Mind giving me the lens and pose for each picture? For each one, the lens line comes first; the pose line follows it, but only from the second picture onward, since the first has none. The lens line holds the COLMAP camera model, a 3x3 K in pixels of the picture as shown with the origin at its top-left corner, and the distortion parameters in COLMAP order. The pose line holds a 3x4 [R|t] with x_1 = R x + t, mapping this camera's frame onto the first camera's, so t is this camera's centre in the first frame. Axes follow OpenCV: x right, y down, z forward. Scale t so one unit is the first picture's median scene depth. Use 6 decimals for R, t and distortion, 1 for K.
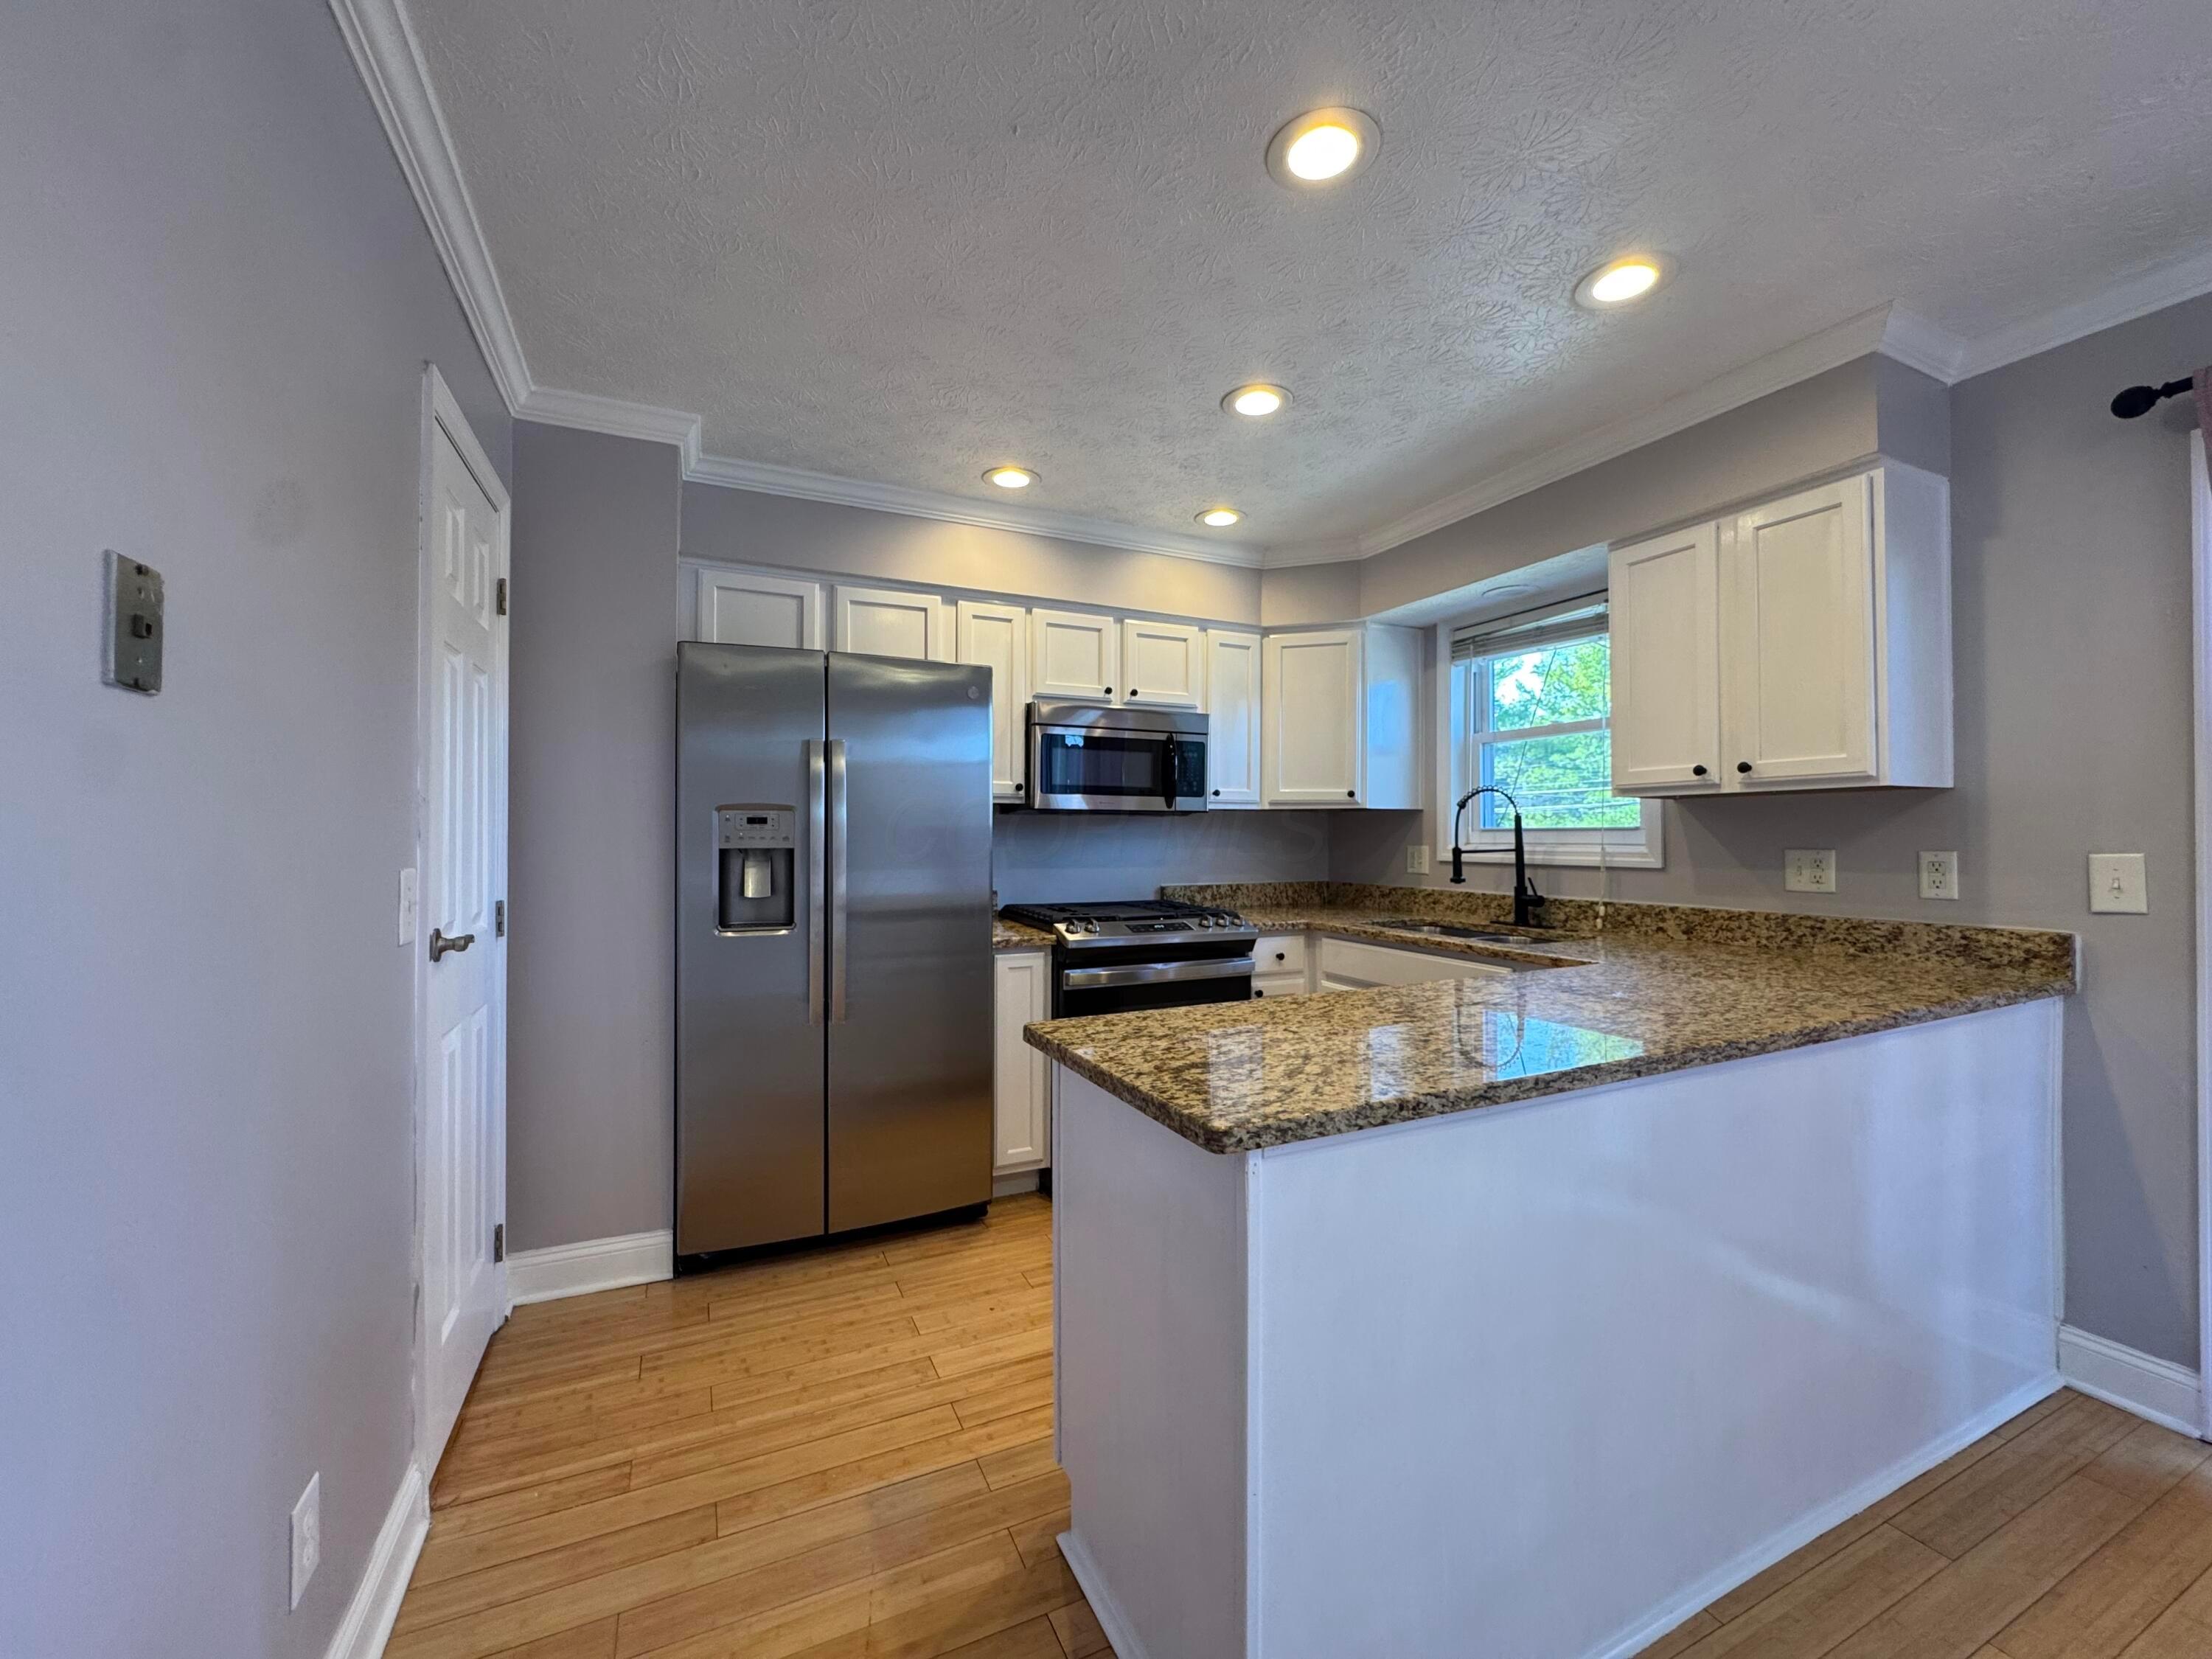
lens RADIAL K [[888.8, 0, 1104.0], [0, 888.8, 828.9], [0, 0, 1]] dist [-0.003913, 0.000538]
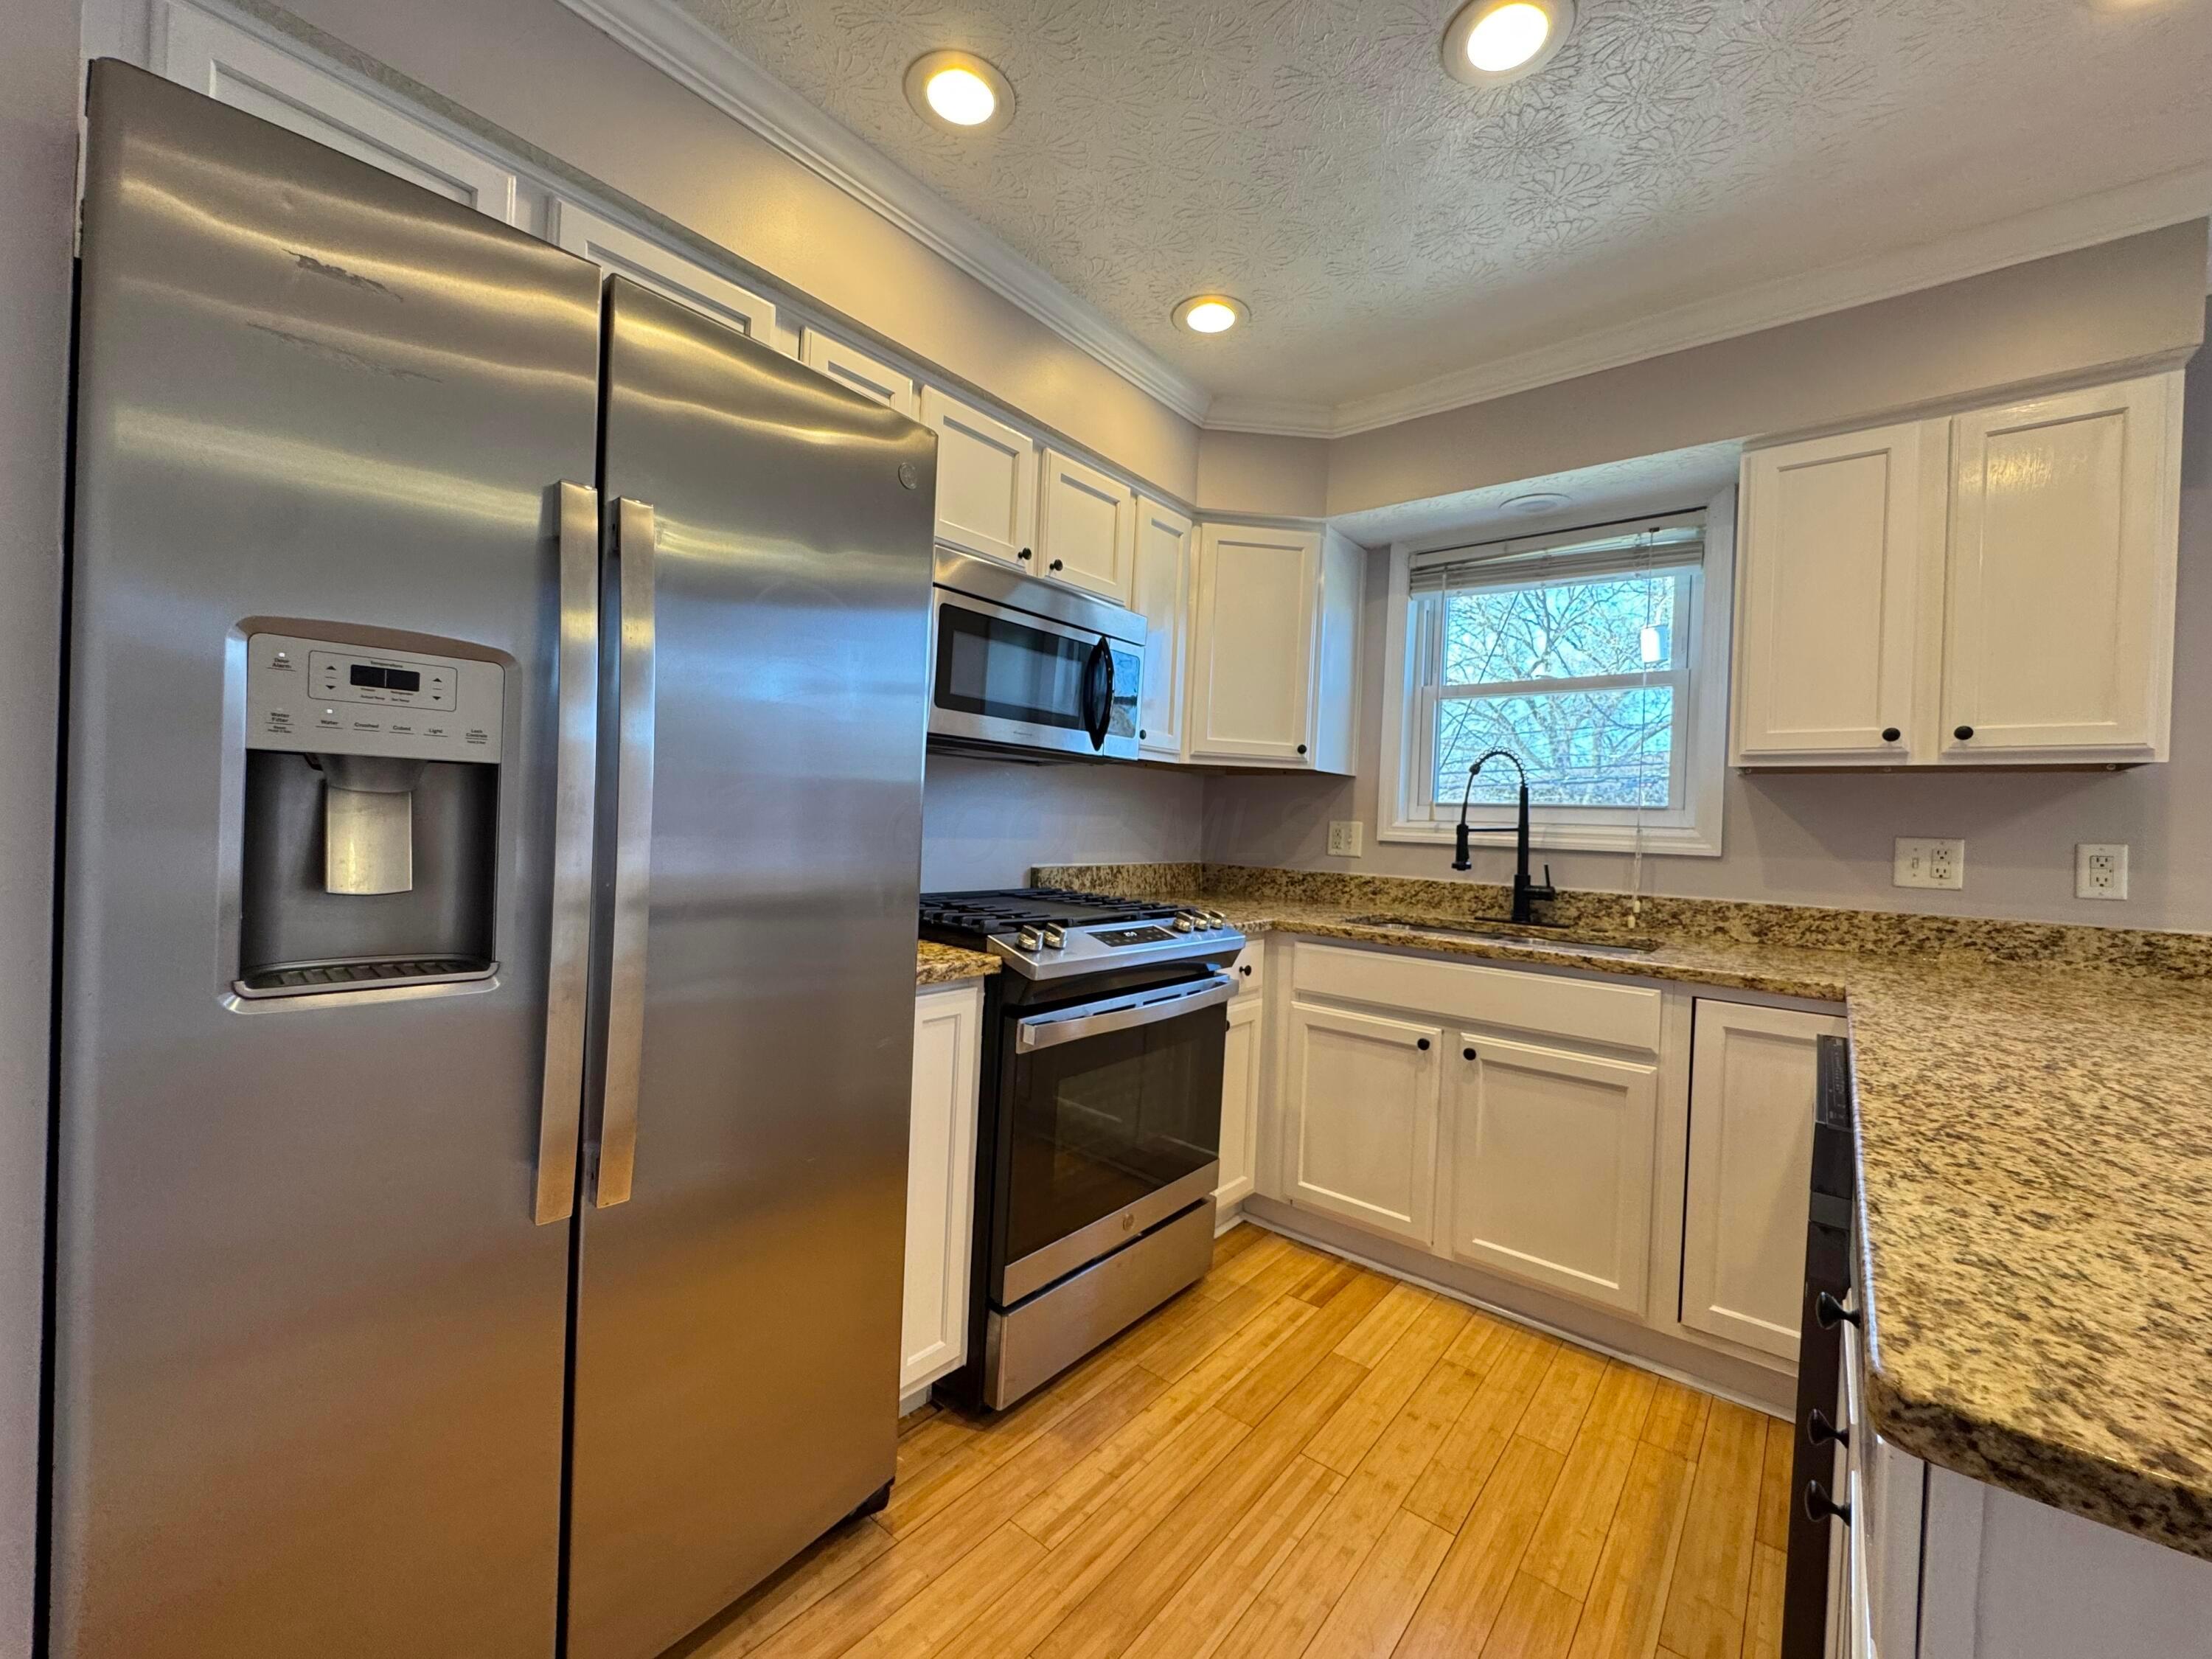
lens RADIAL K [[888.8, 0, 1104.5], [0, 888.8, 830.9], [0, 0, 1]] dist [-0.003913, 0.000538]
pose [[0.901277, 0.030109, 0.432196, -0.253713], [-0.042490, 0.998916, 0.019015, 0.028996], [-0.431155, -0.035502, 0.901579, 0.499574]]
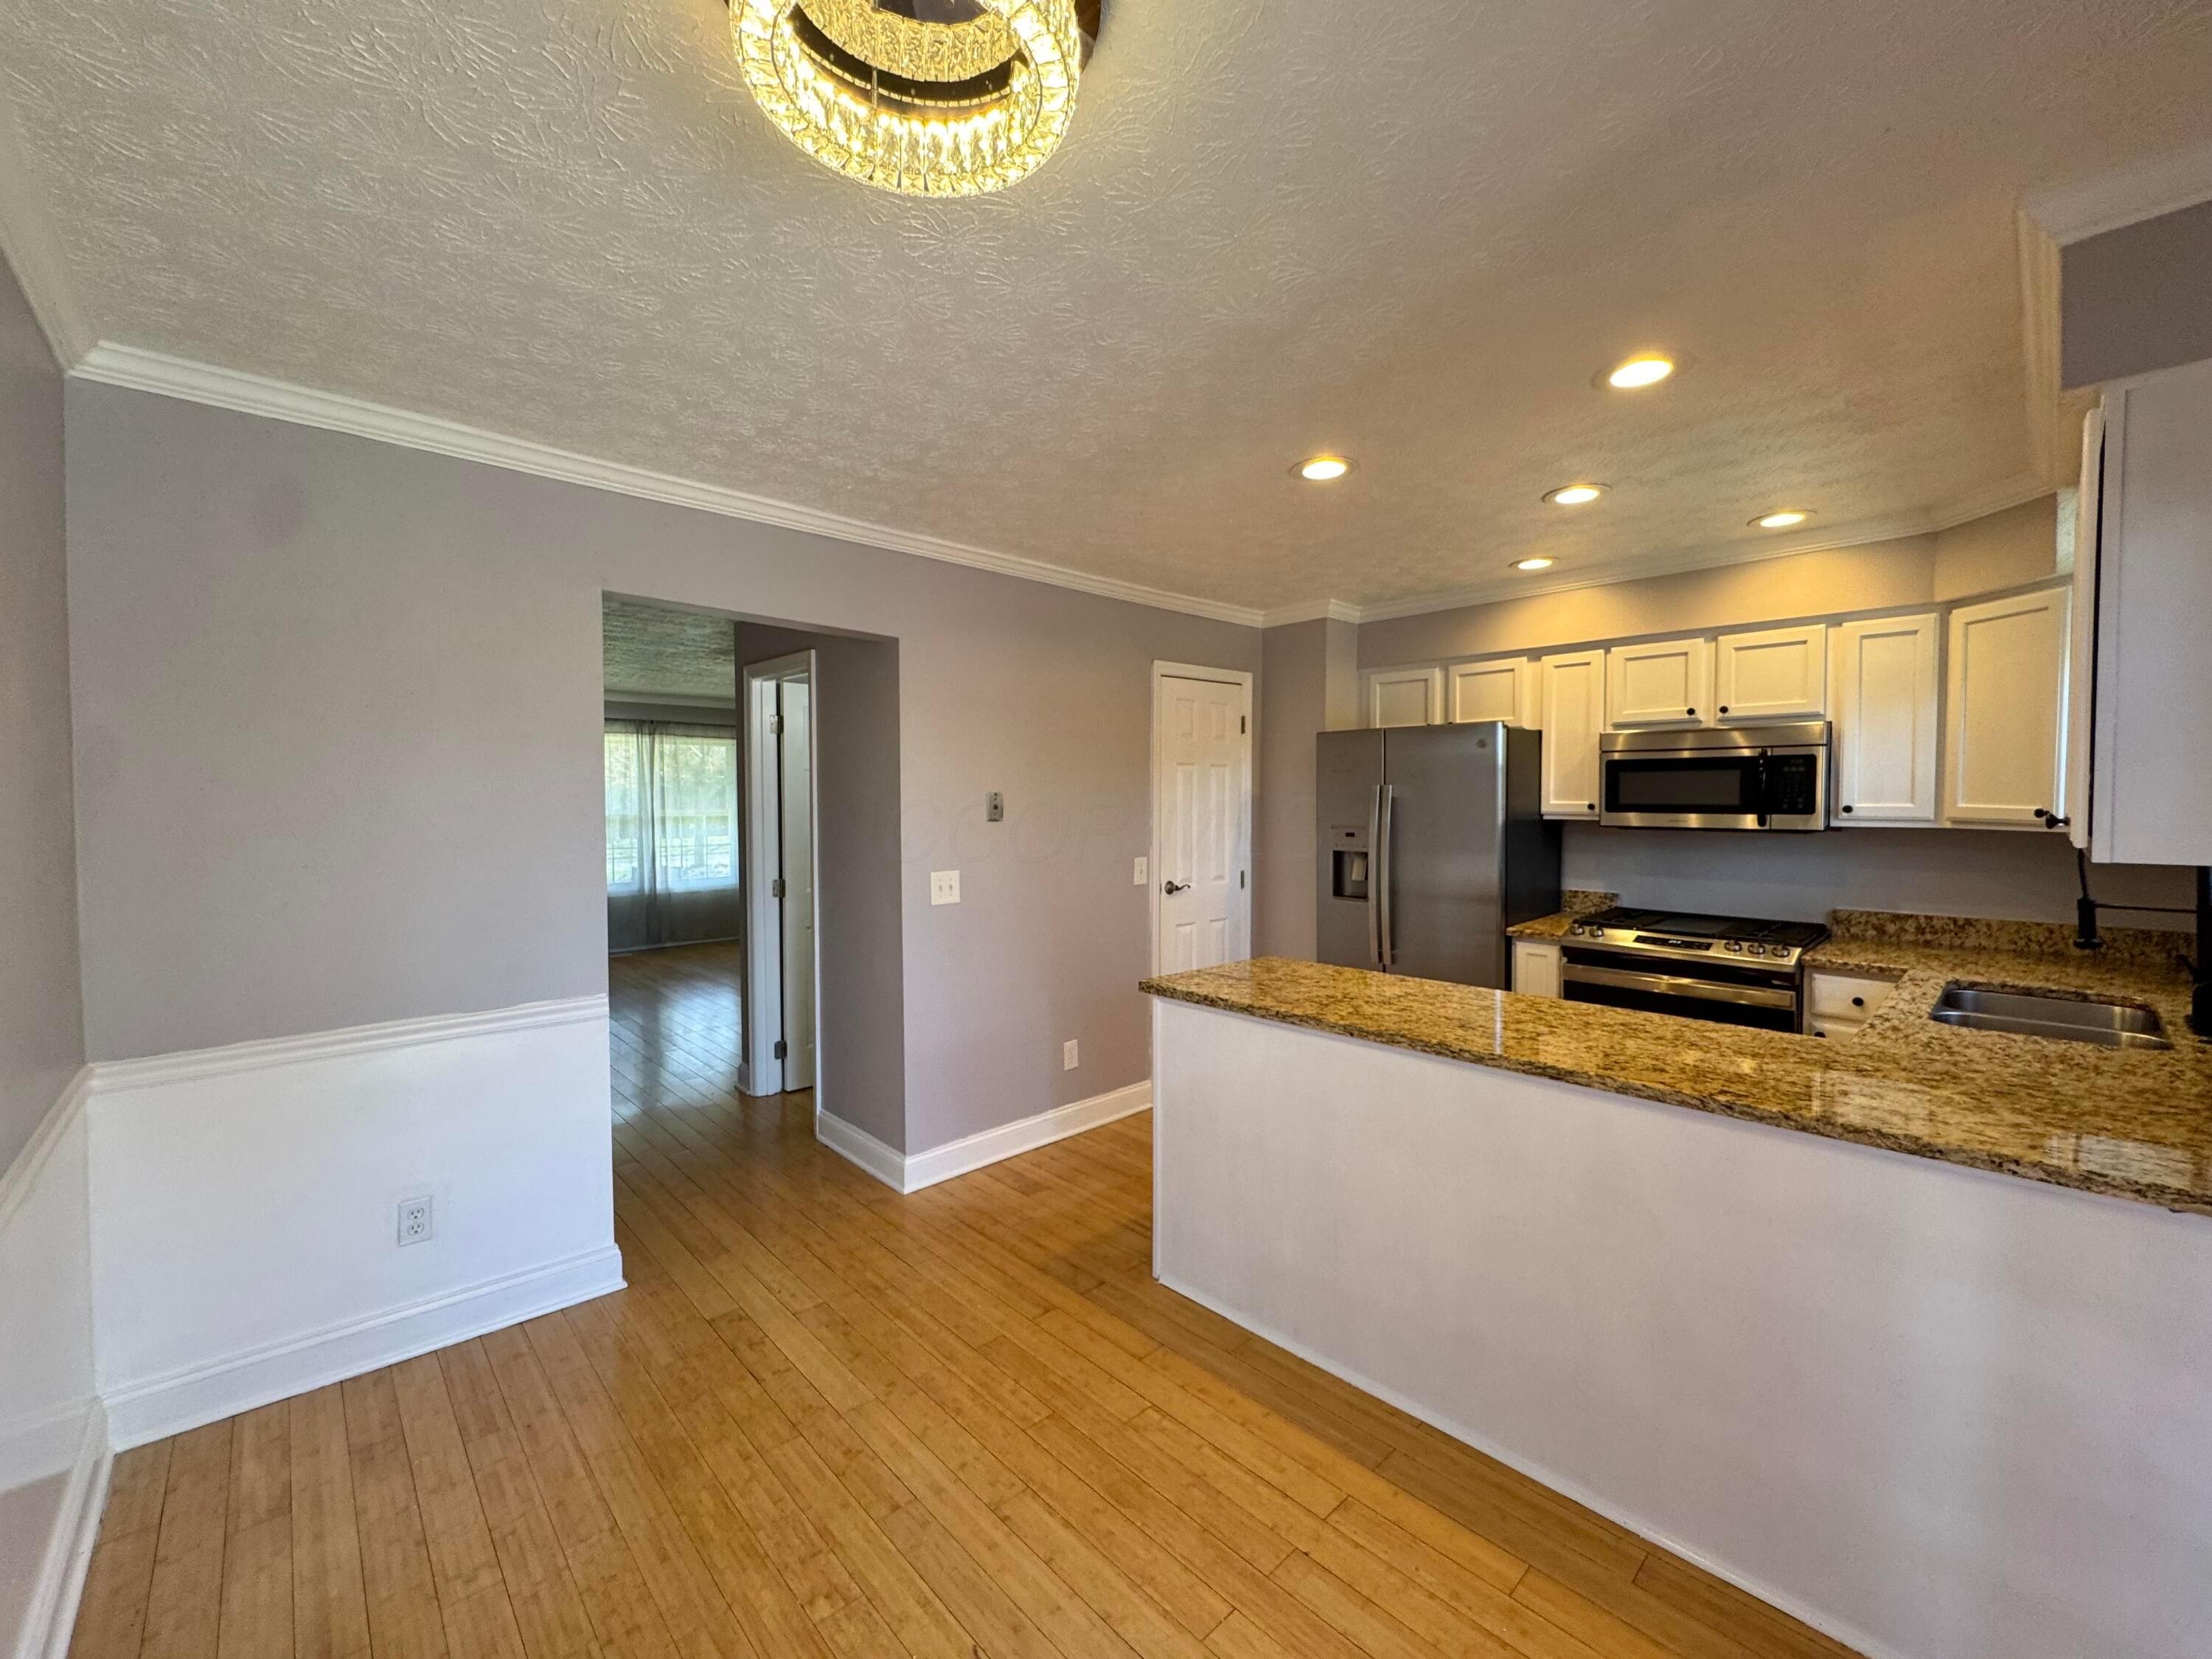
lens RADIAL K [[888.8, 0, 1102.7], [0, 888.8, 825.9], [0, 0, 1]] dist [-0.003913, 0.000538]
pose [[0.308507, 0.030574, -0.950731, 0.950449], [0.009762, 0.999329, 0.035304, -0.080352], [0.951172, -0.020173, 0.308002, 0.033408]]
